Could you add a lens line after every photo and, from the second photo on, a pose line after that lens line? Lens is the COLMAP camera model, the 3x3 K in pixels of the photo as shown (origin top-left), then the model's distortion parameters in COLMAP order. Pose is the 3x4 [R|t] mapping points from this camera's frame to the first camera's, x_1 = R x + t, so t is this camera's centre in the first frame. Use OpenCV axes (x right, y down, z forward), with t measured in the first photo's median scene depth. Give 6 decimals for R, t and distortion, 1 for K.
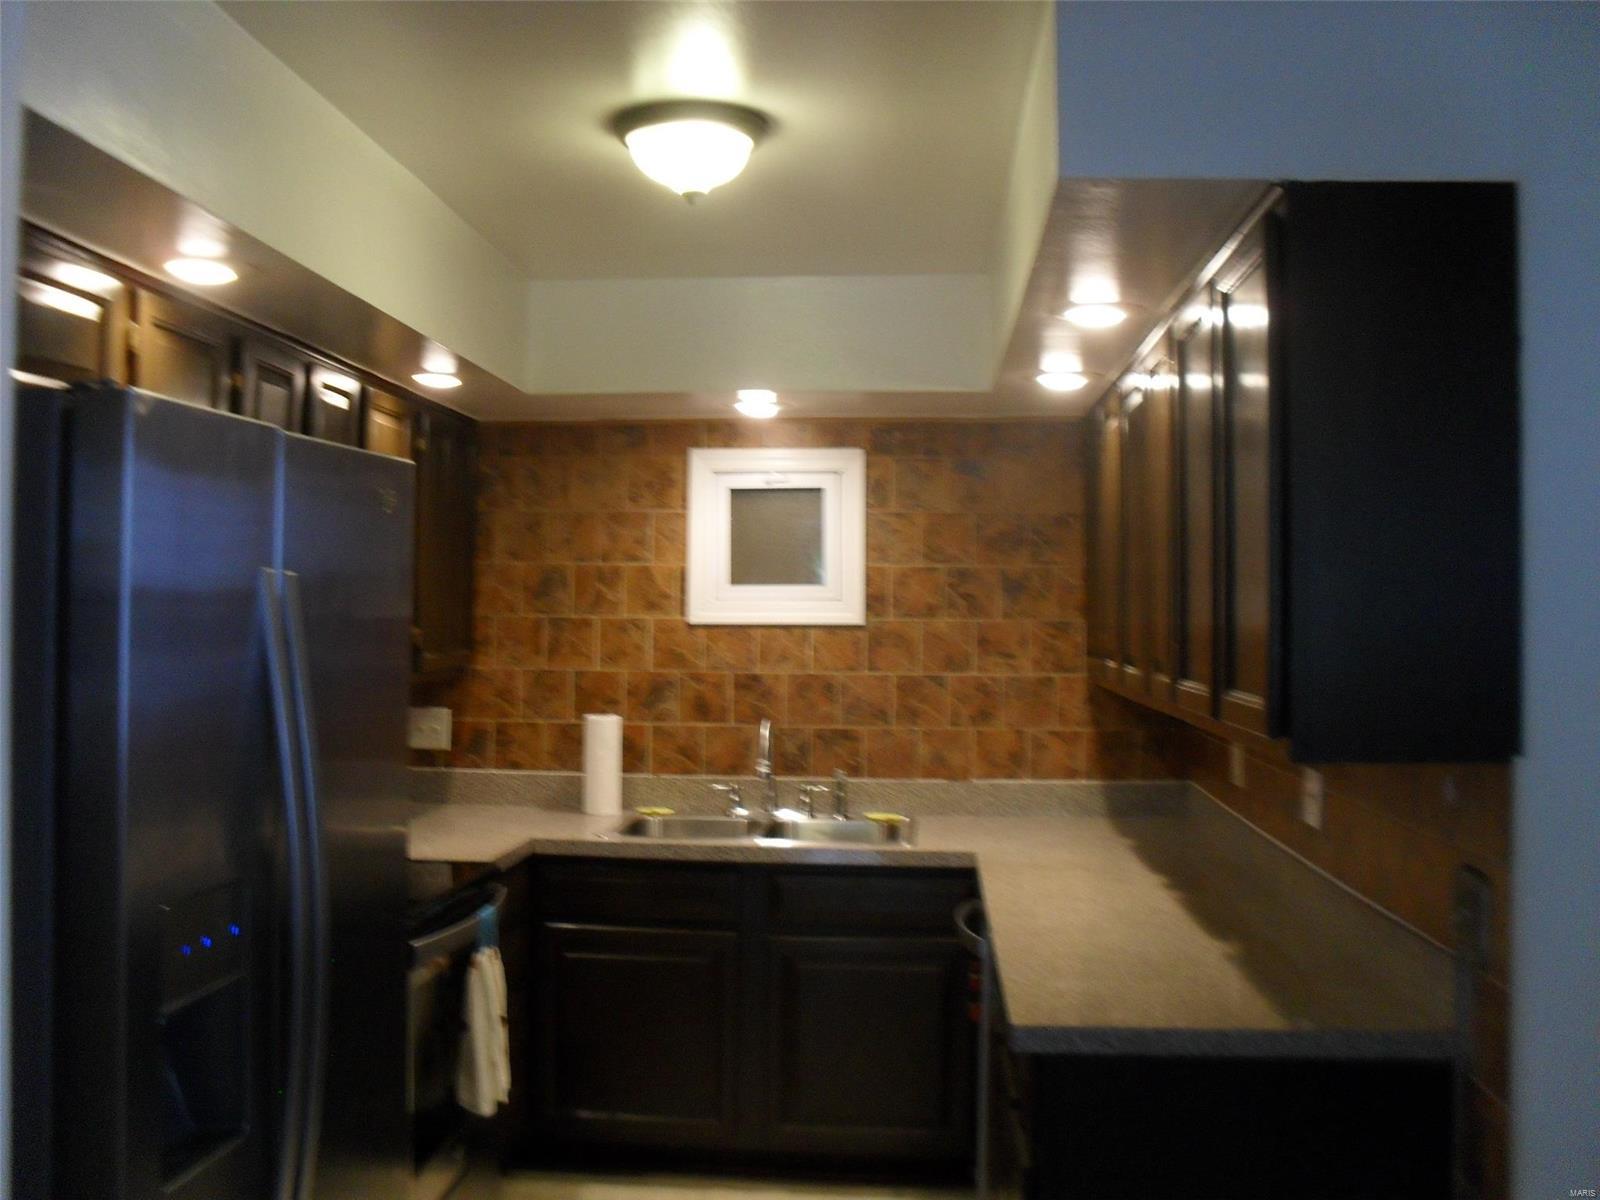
lens RADIAL K [[1705.8, 0, 760.9], [0, 1705.8, 579.1], [0, 0, 1]] dist [-0.226666, 0.298893]
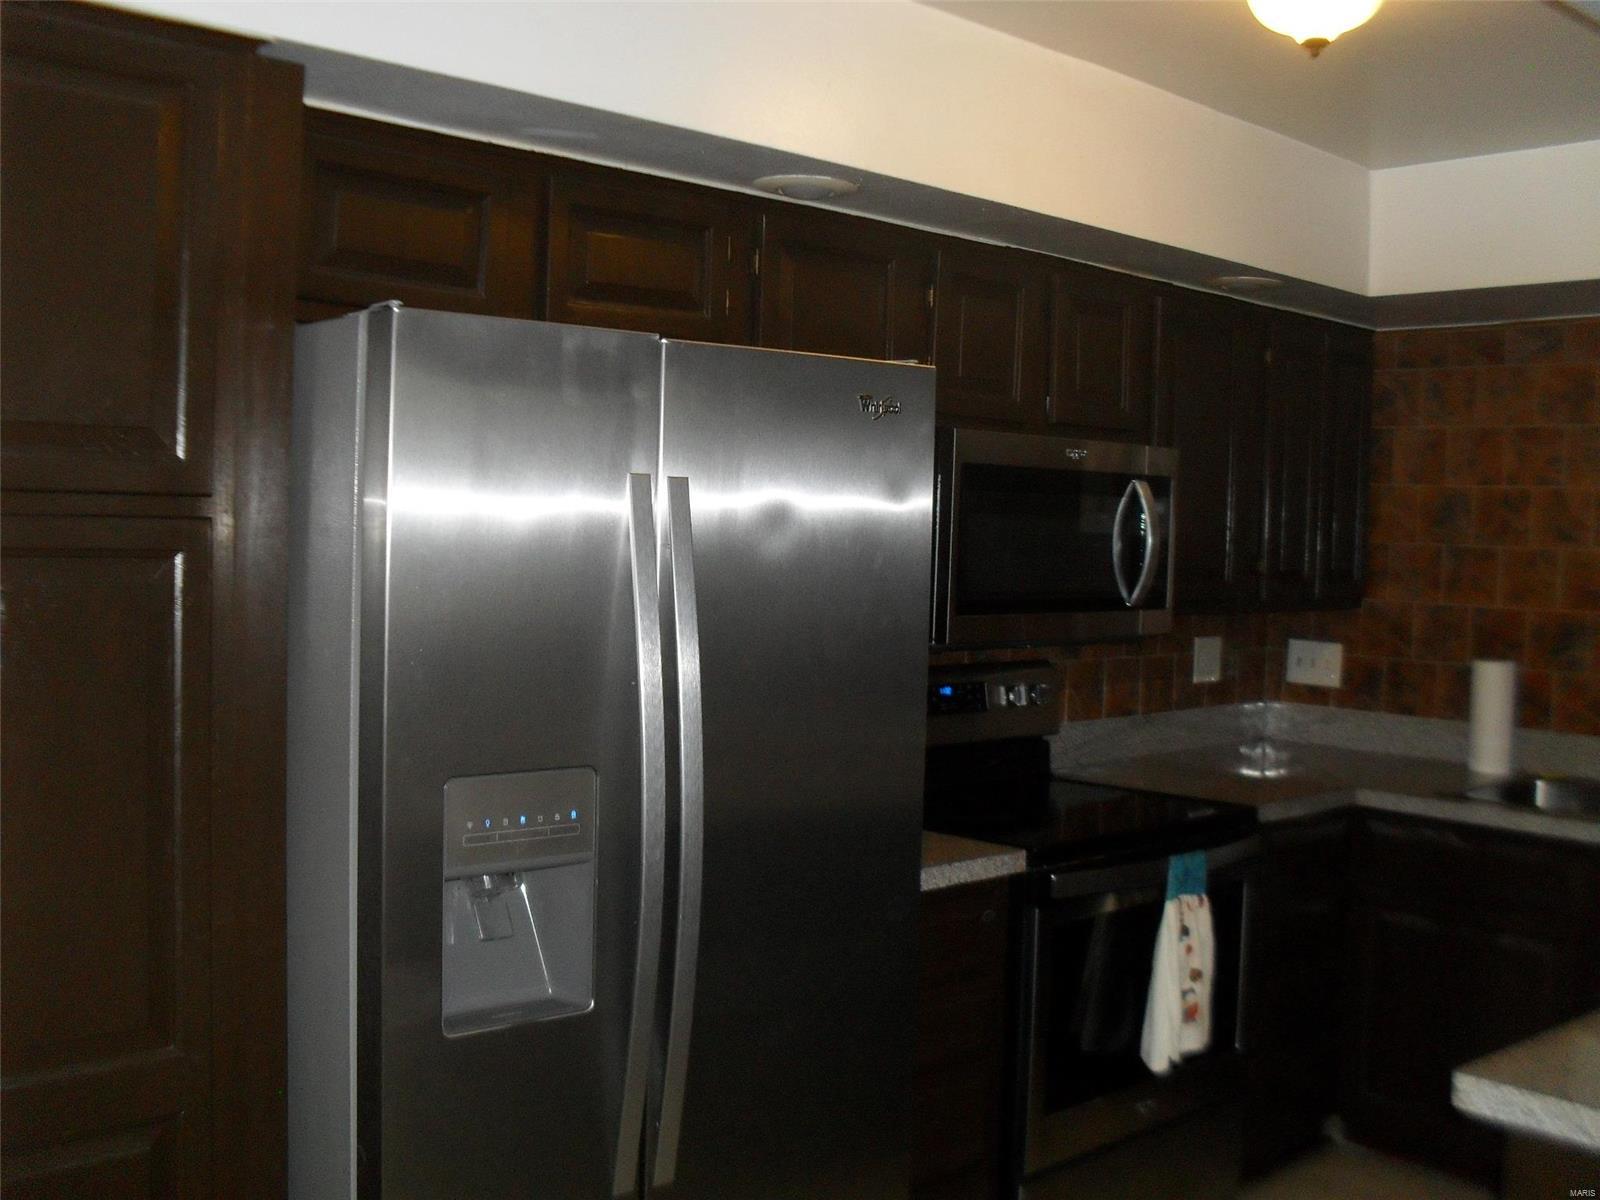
lens RADIAL K [[1705.8, 0, 760.9], [0, 1705.8, 579.1], [0, 0, 1]] dist [-0.226666, 0.298893]
pose [[0.734911, 0.033855, -0.677318, 0.201315], [-0.007487, 0.999097, 0.041815, 0.005610], [0.678122, -0.025659, 0.734501, 0.116855]]
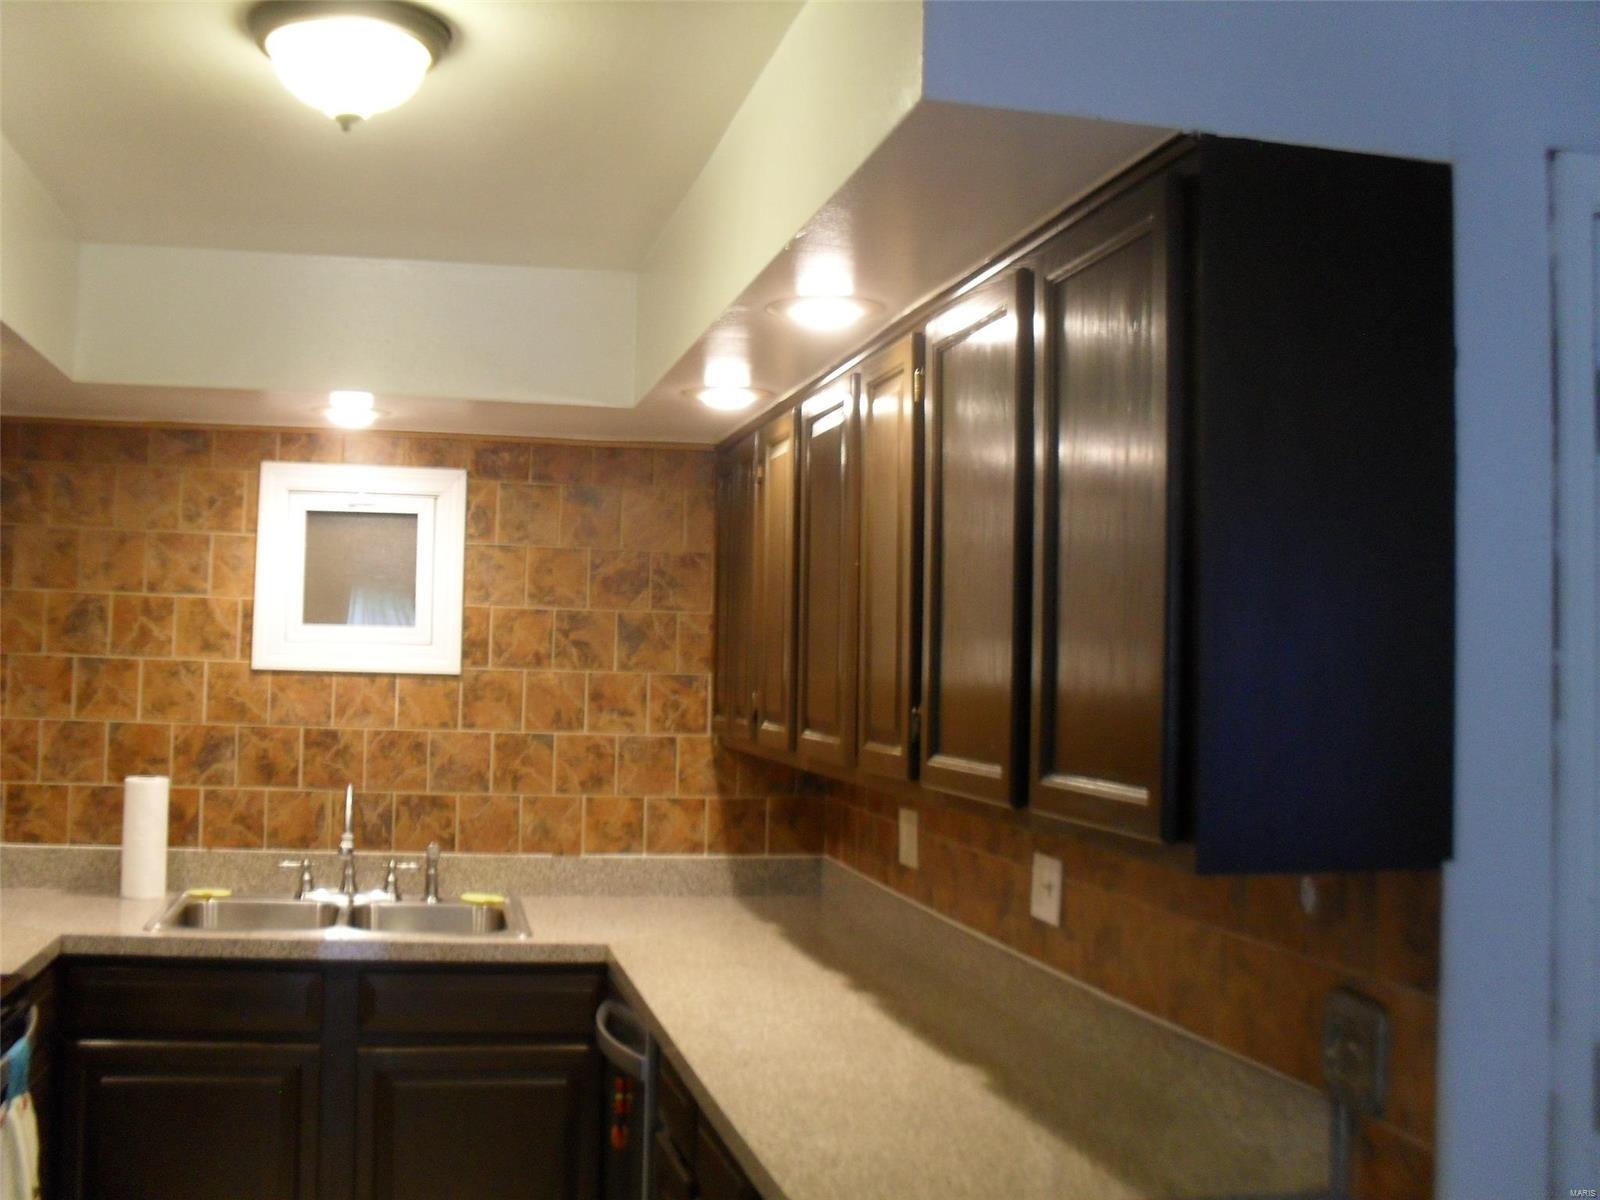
lens RADIAL K [[1705.8, 0, 760.9], [0, 1705.8, 579.1], [0, 0, 1]] dist [-0.226666, 0.298893]
pose [[0.955378, 0.031091, 0.293745, -0.047057], [-0.024014, 0.999329, -0.027669, -0.001238], [-0.294408, 0.019380, 0.955483, 0.136866]]
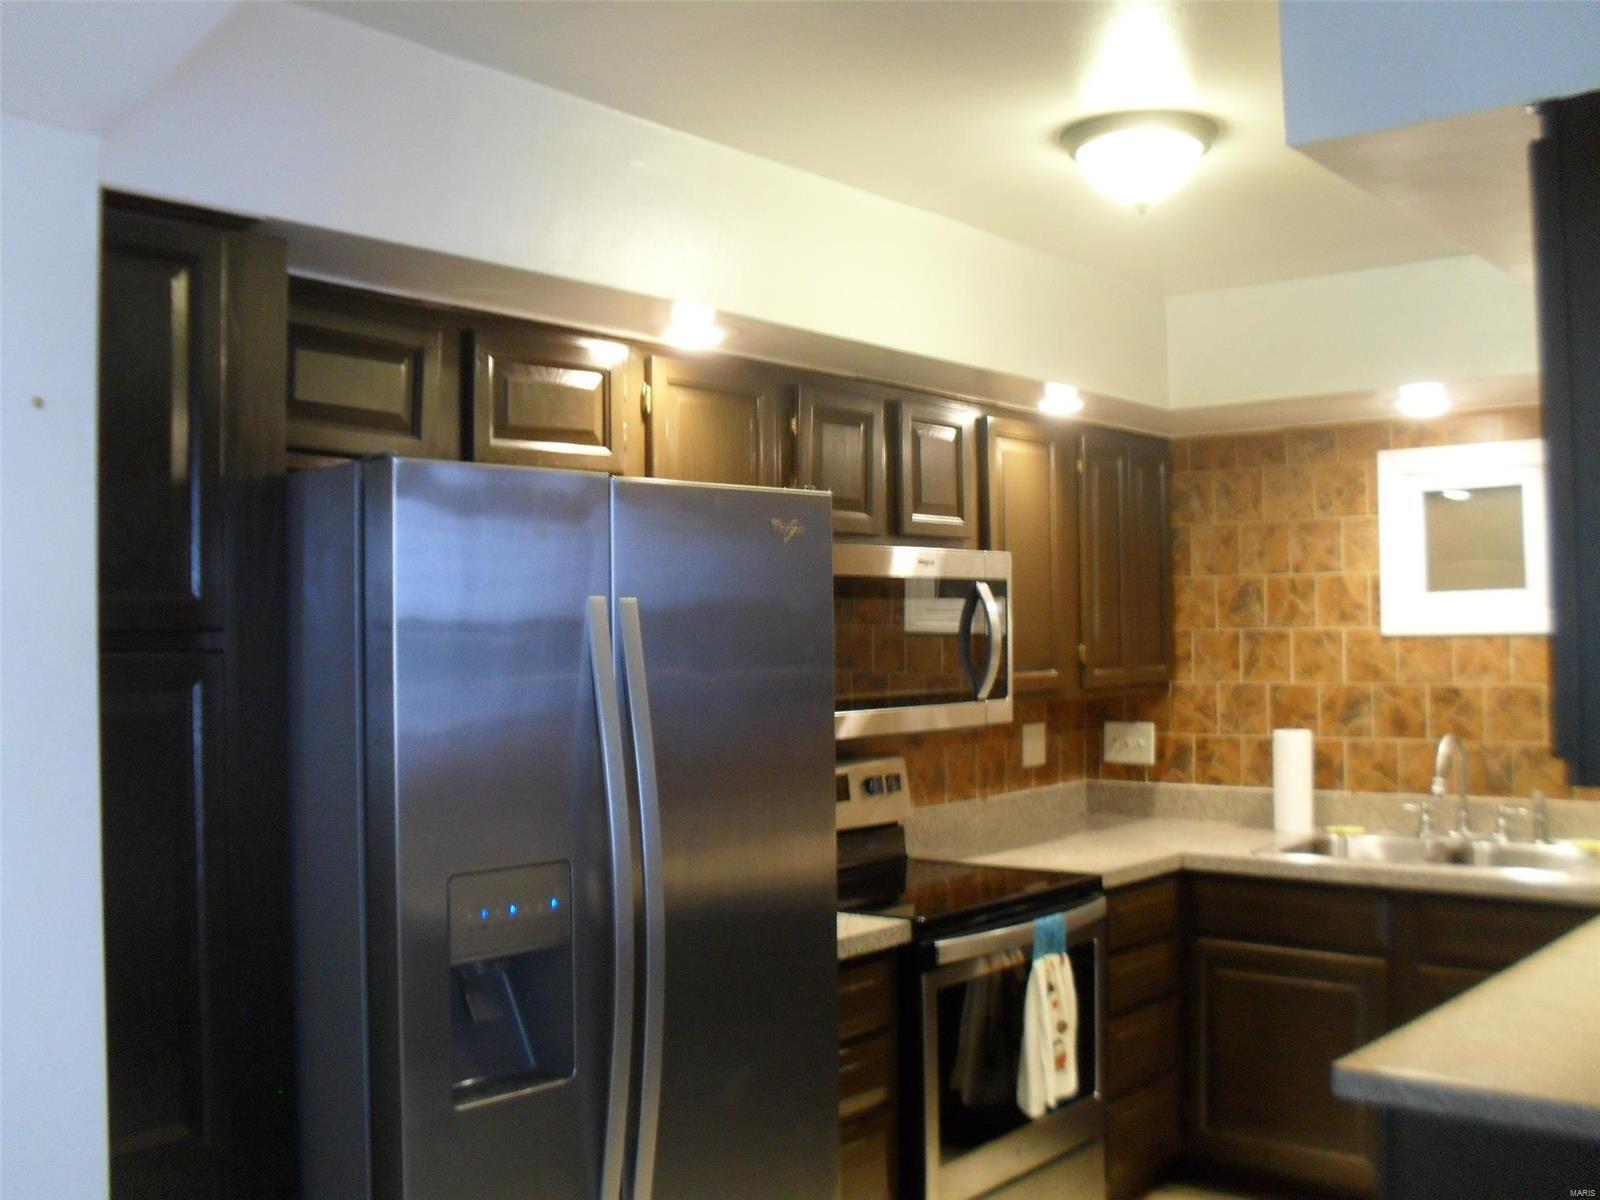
lens RADIAL K [[1705.8, 0, 760.9], [0, 1705.8, 579.1], [0, 0, 1]] dist [-0.226666, 0.298893]
pose [[0.822581, -0.036899, -0.567450, 0.200571], [0.030791, 0.999319, -0.020347, 0.003273], [0.567814, -0.000735, 0.823156, 0.037247]]
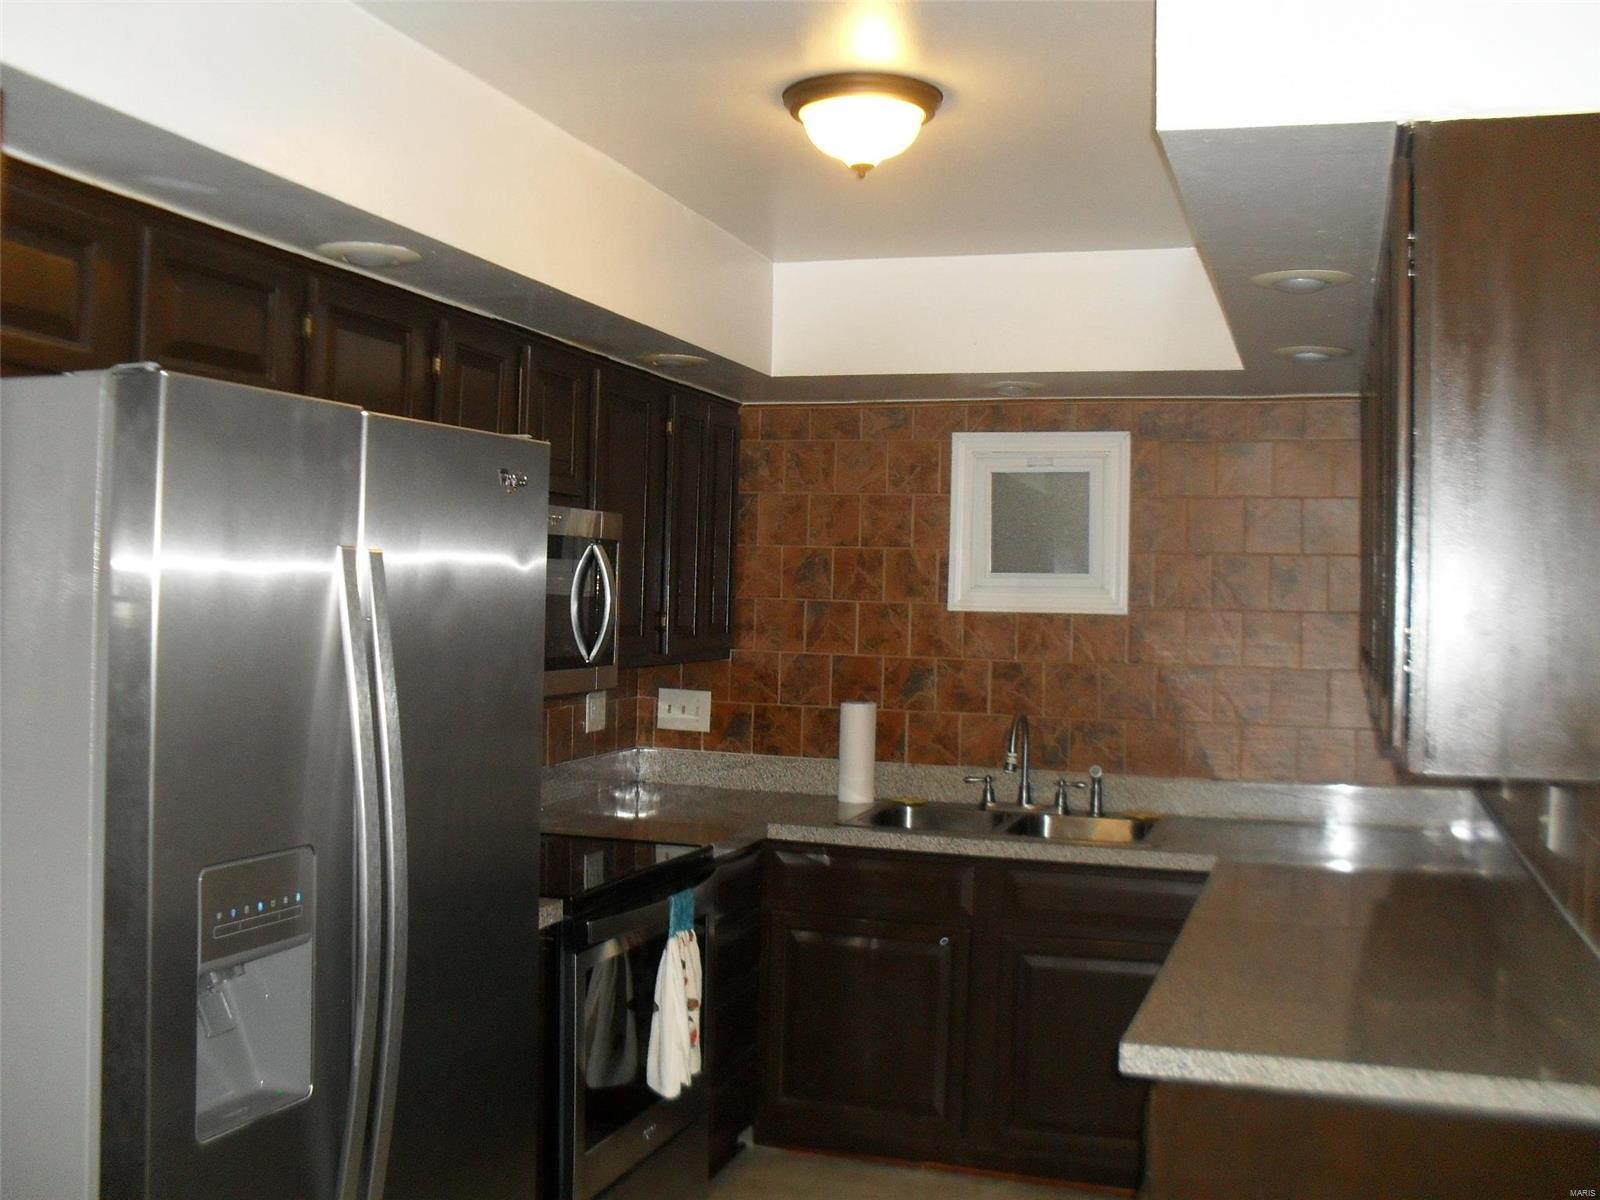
lens RADIAL K [[1705.8, 0, 760.9], [0, 1705.8, 579.1], [0, 0, 1]] dist [-0.226666, 0.298893]
pose [[0.971670, 0.014100, -0.235922, 0.083298], [-0.012135, 0.999879, 0.009777, -0.000189], [0.236031, -0.006637, 0.971723, 0.025012]]
